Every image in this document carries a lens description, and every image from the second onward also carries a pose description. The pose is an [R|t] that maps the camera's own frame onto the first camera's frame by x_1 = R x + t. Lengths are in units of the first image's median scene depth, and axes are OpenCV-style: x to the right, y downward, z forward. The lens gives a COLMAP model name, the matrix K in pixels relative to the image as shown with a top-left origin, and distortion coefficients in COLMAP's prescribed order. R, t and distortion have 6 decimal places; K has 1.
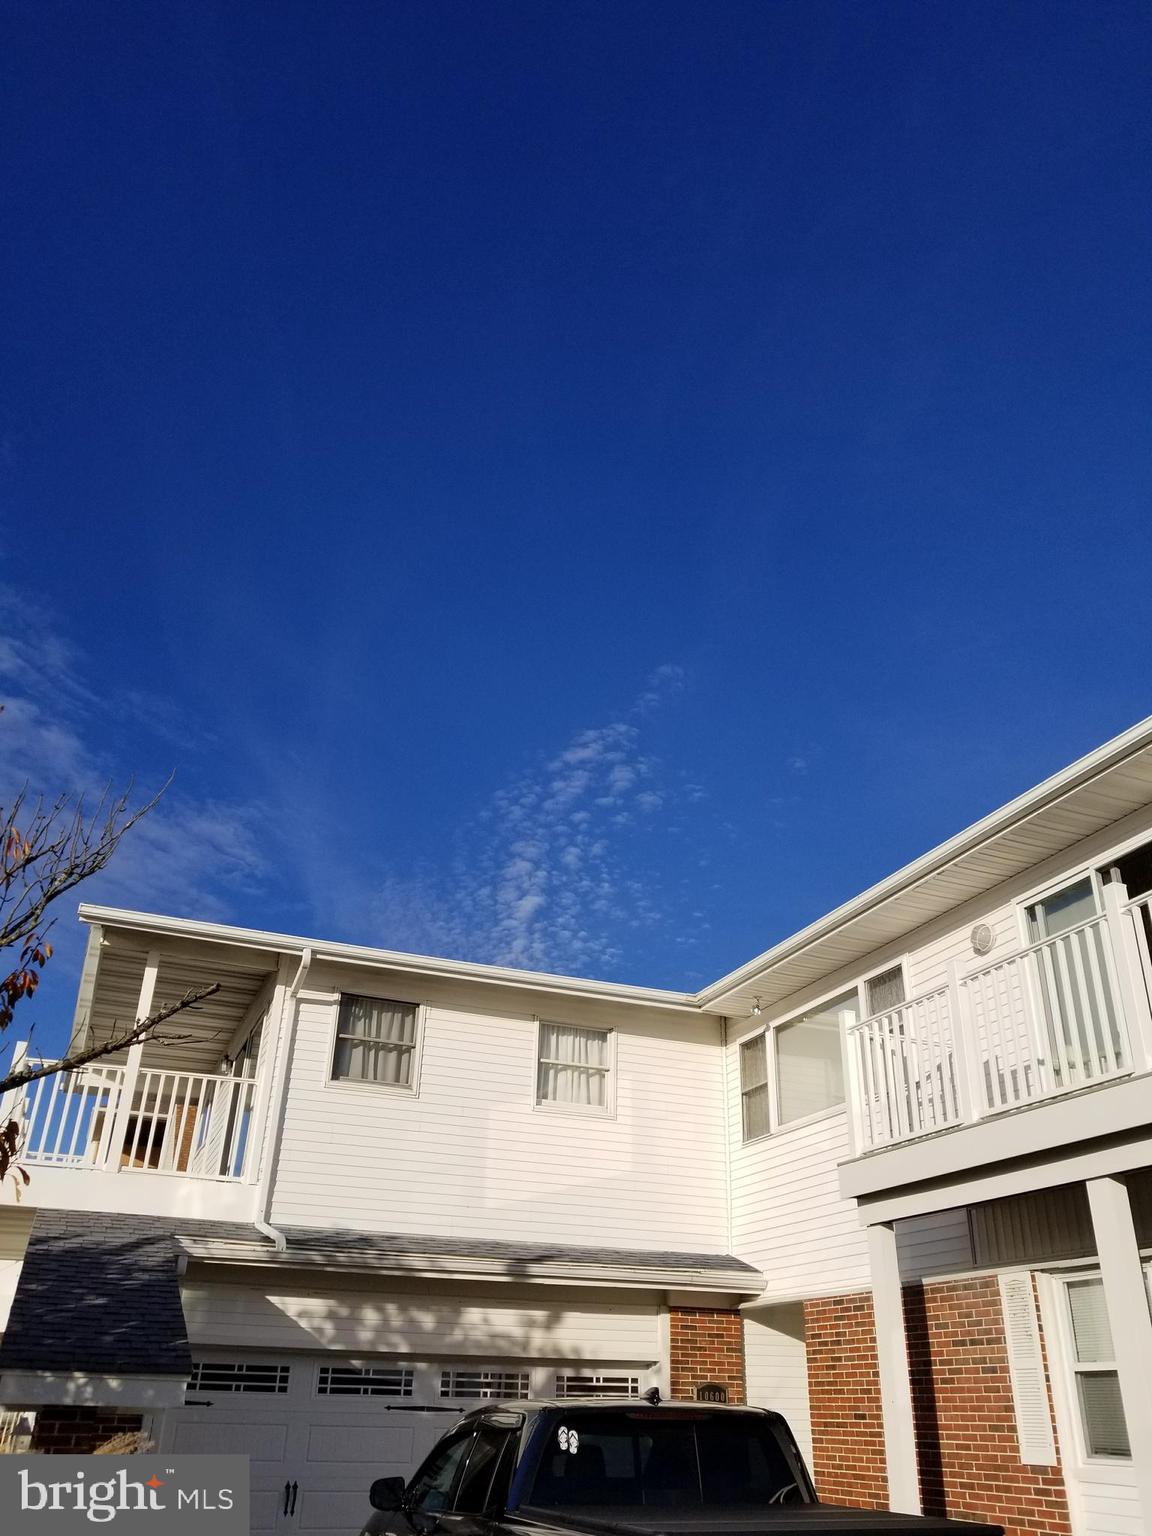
lens RADIAL K [[1211.6, 0, 575.5], [0, 1211.6, 758.6], [0, 0, 1]] dist [-0.009926, -0.002325]
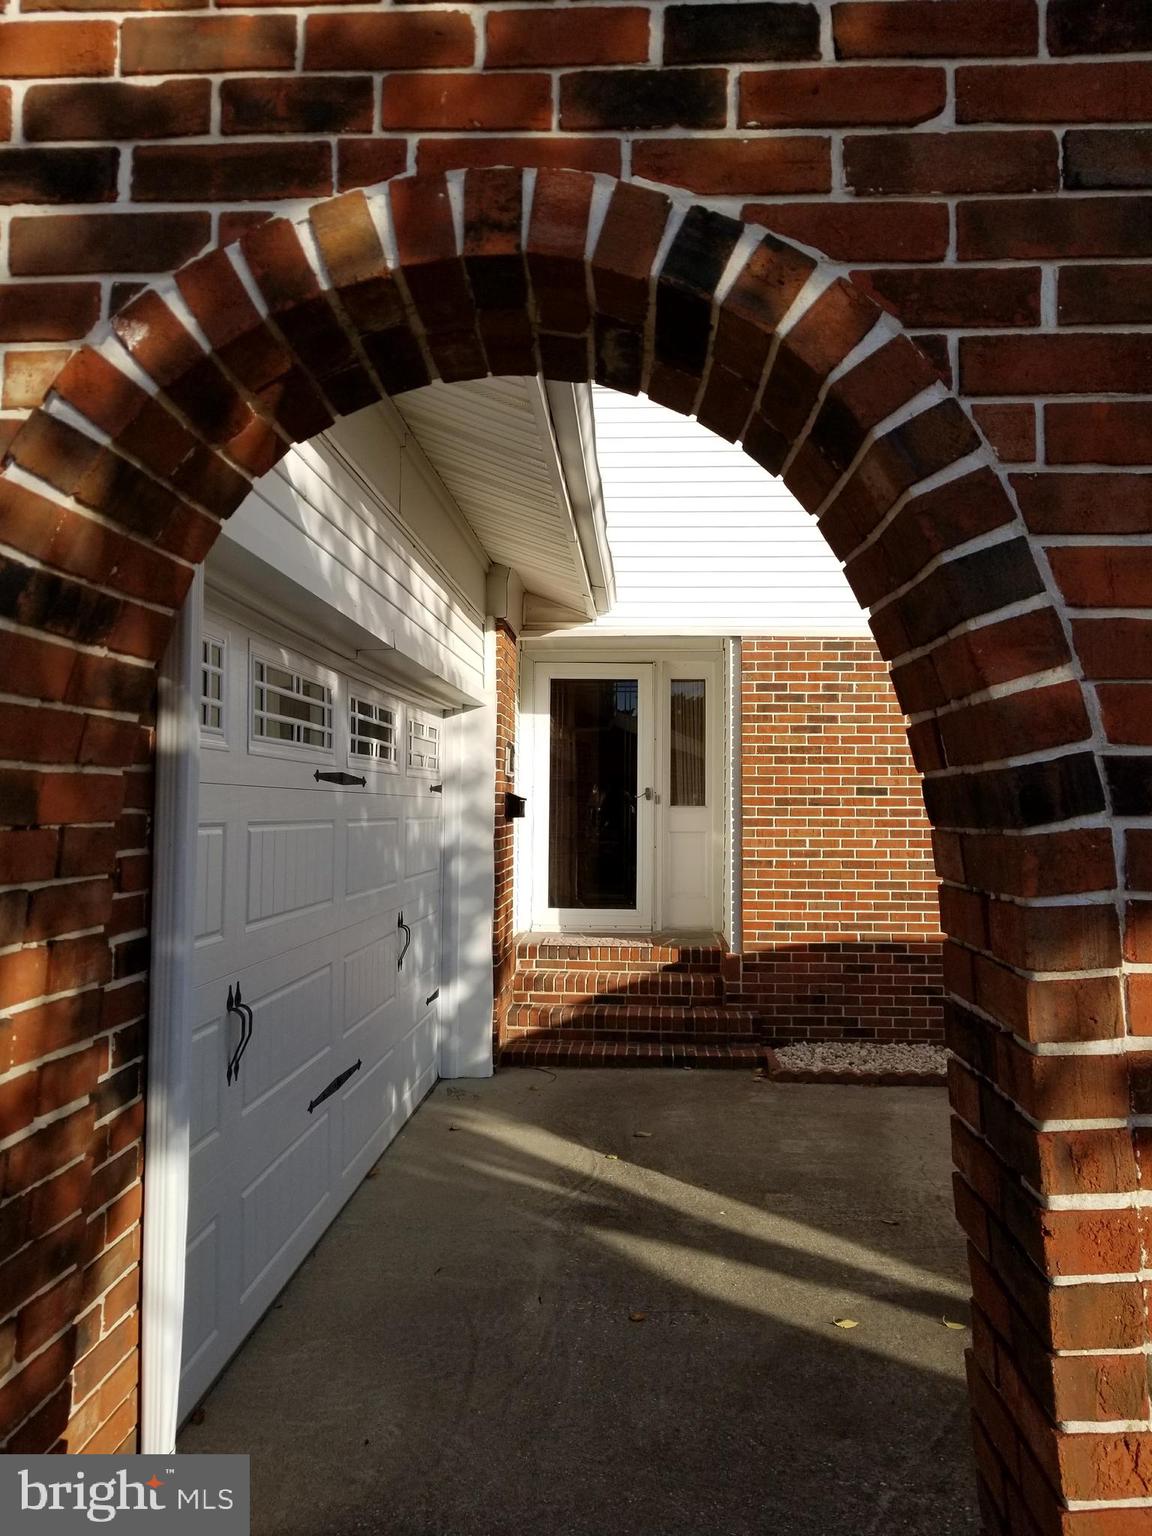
lens RADIAL K [[1211.6, 0, 592.0], [0, 1211.6, 746.3], [0, 0, 1]] dist [-0.009926, -0.002325]
pose [[0.401003, 0.030593, 0.915566, -0.472566], [-0.434199, 0.886394, 0.160554, 0.448878], [-0.806640, -0.461920, 0.368730, 0.827582]]
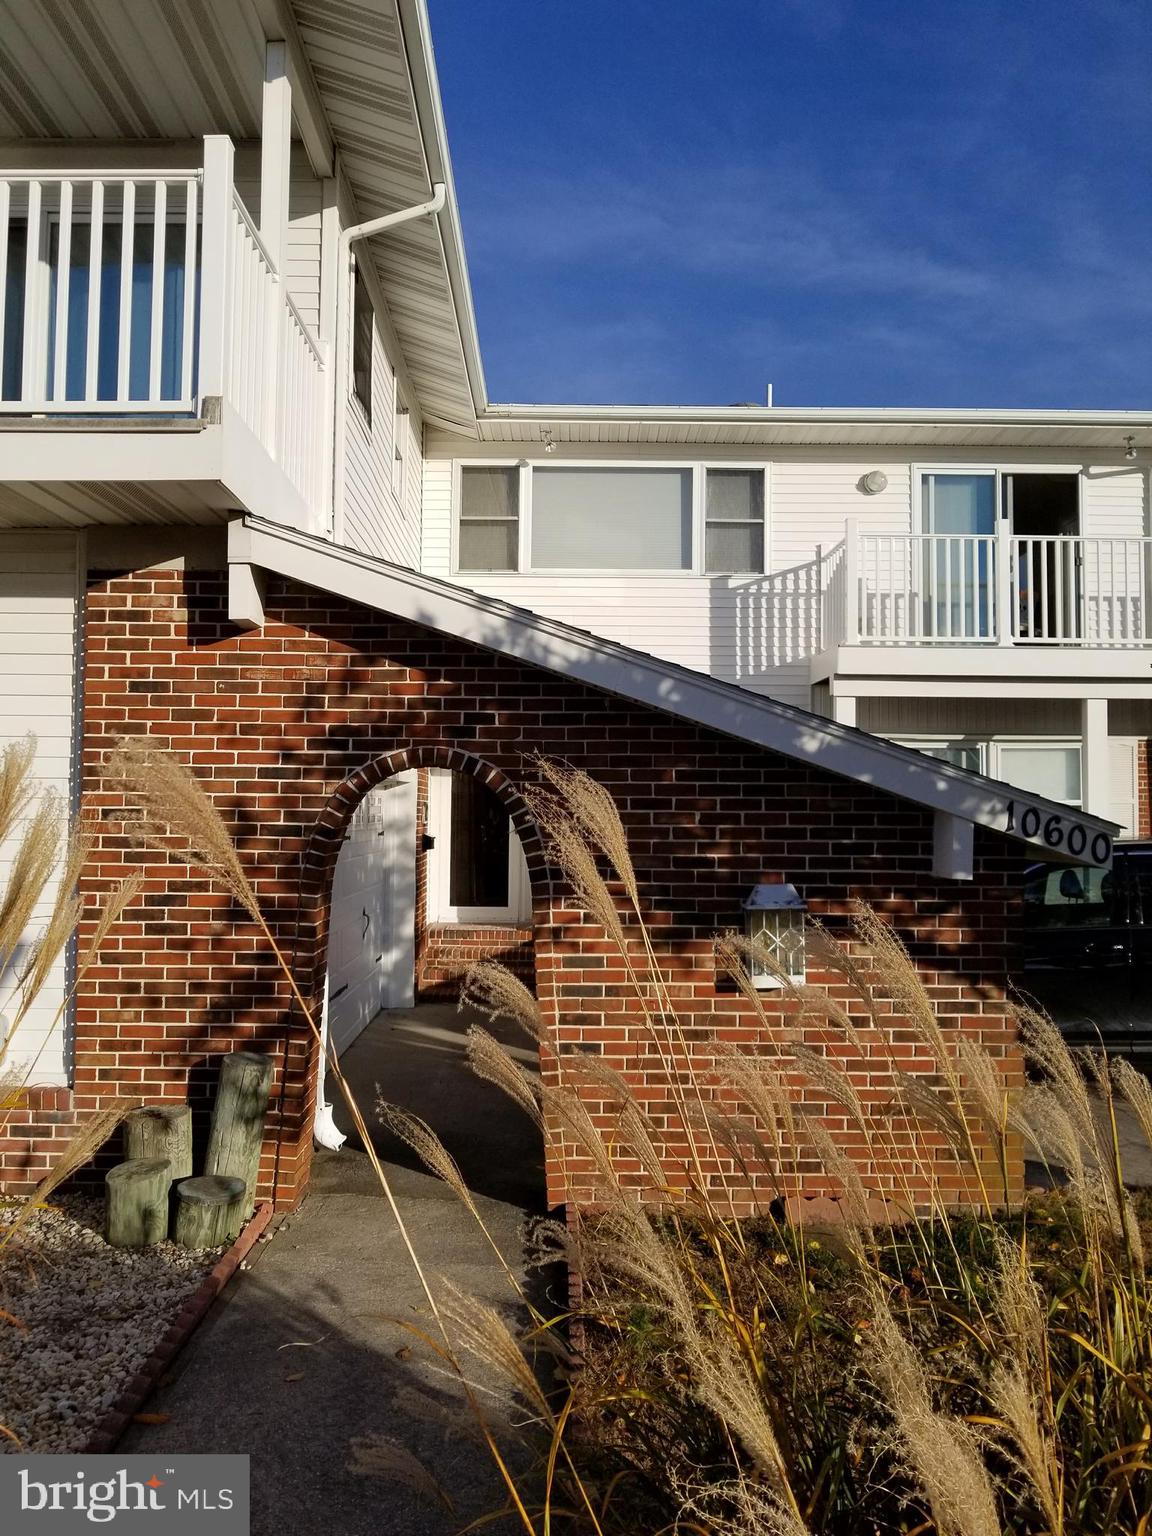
lens RADIAL K [[1211.6, 0, 562.3], [0, 1211.6, 737.6], [0, 0, 1]] dist [-0.009926, -0.002325]
pose [[0.355242, 0.041063, 0.933872, -0.835283], [-0.444656, 0.886191, 0.130179, 0.331167], [-0.822244, -0.461496, 0.333071, 0.682802]]
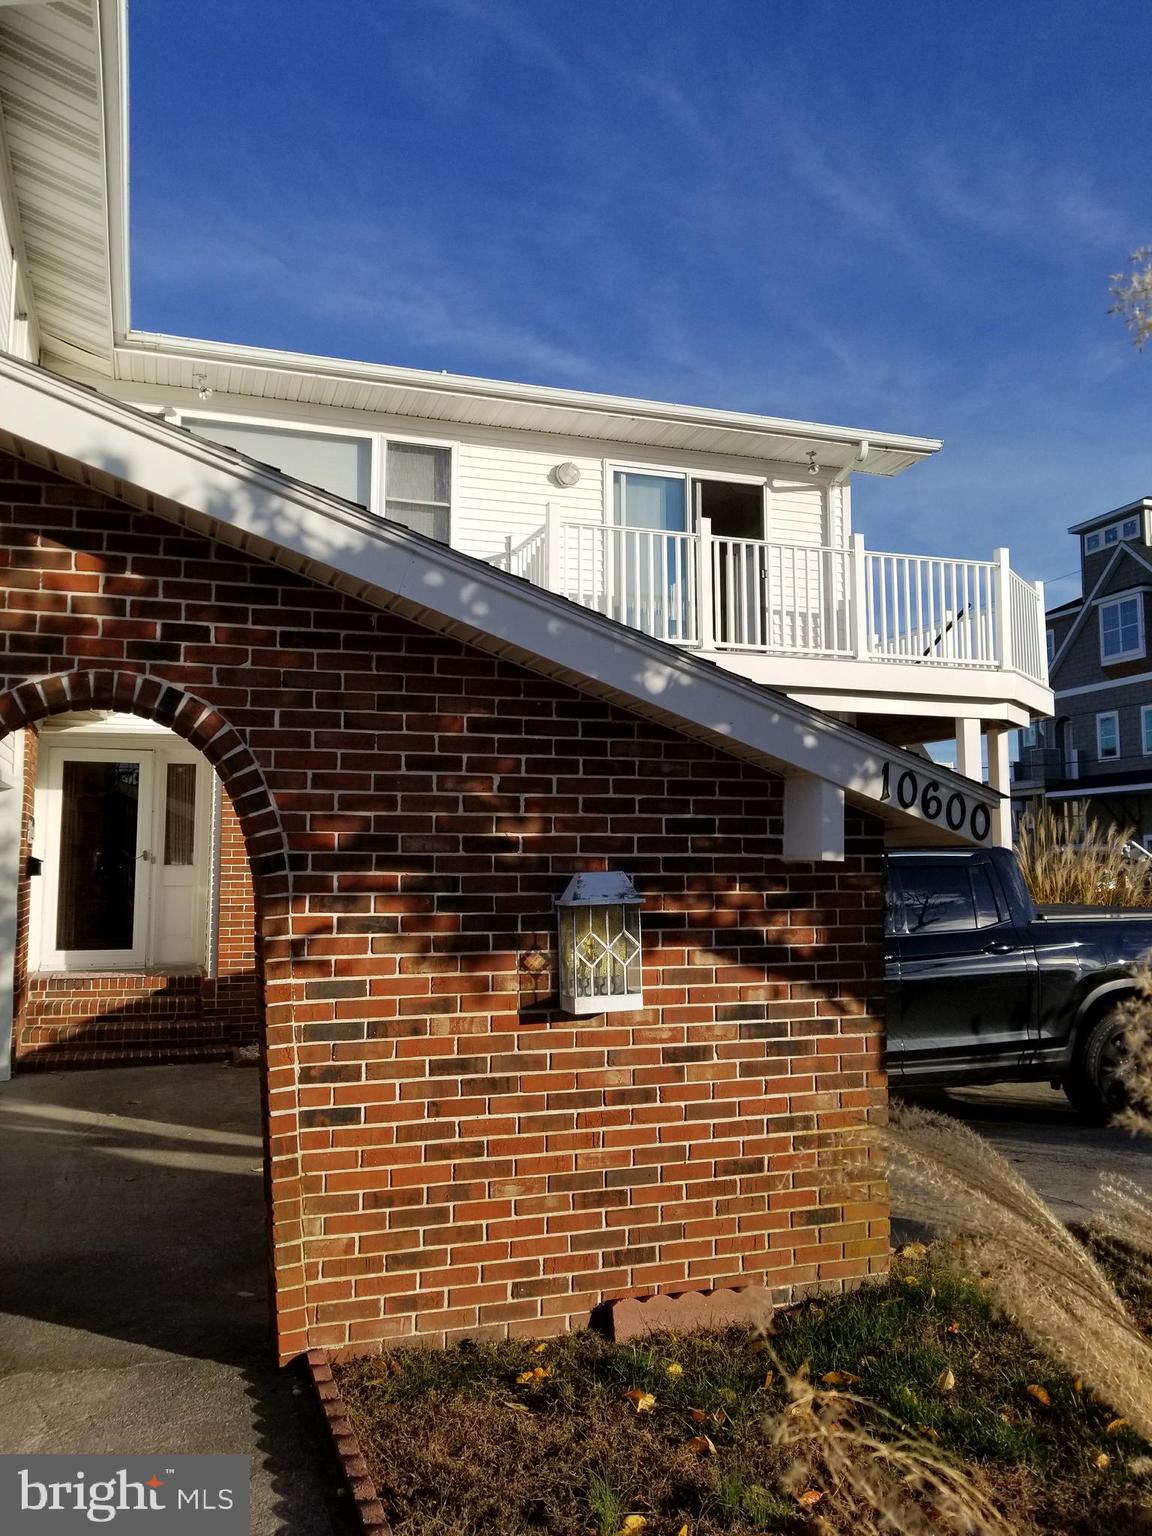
lens RADIAL K [[1211.6, 0, 566.6], [0, 1211.6, 731.2], [0, 0, 1]] dist [-0.009926, -0.002325]
pose [[0.031505, 0.090698, 0.995380, -0.708929], [-0.471941, 0.879218, -0.065175, 0.401532], [-0.881067, -0.467708, 0.070504, 0.751898]]
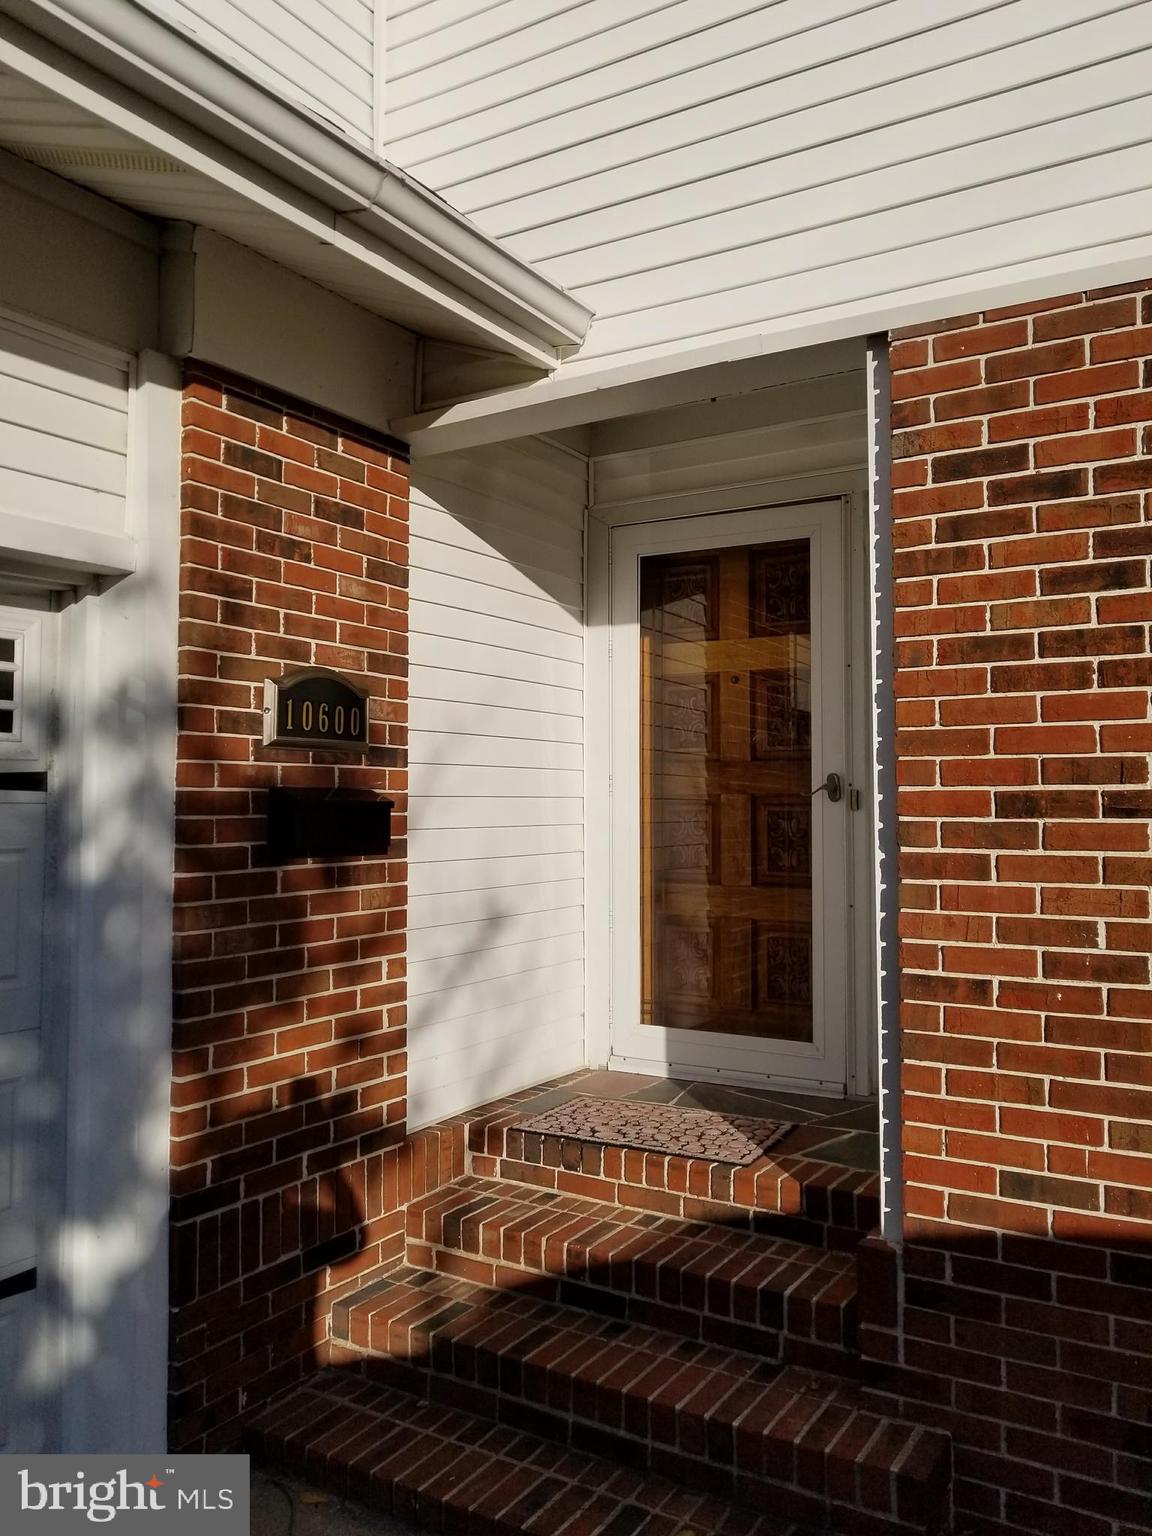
lens RADIAL K [[1211.6, 0, 589.7], [0, 1211.6, 751.3], [0, 0, 1]] dist [-0.009926, -0.002325]
pose [[0.798892, 0.008723, 0.601411, 0.003154], [-0.272849, 0.896350, 0.349442, 0.474364], [-0.536026, -0.443261, 0.718468, 0.864595]]
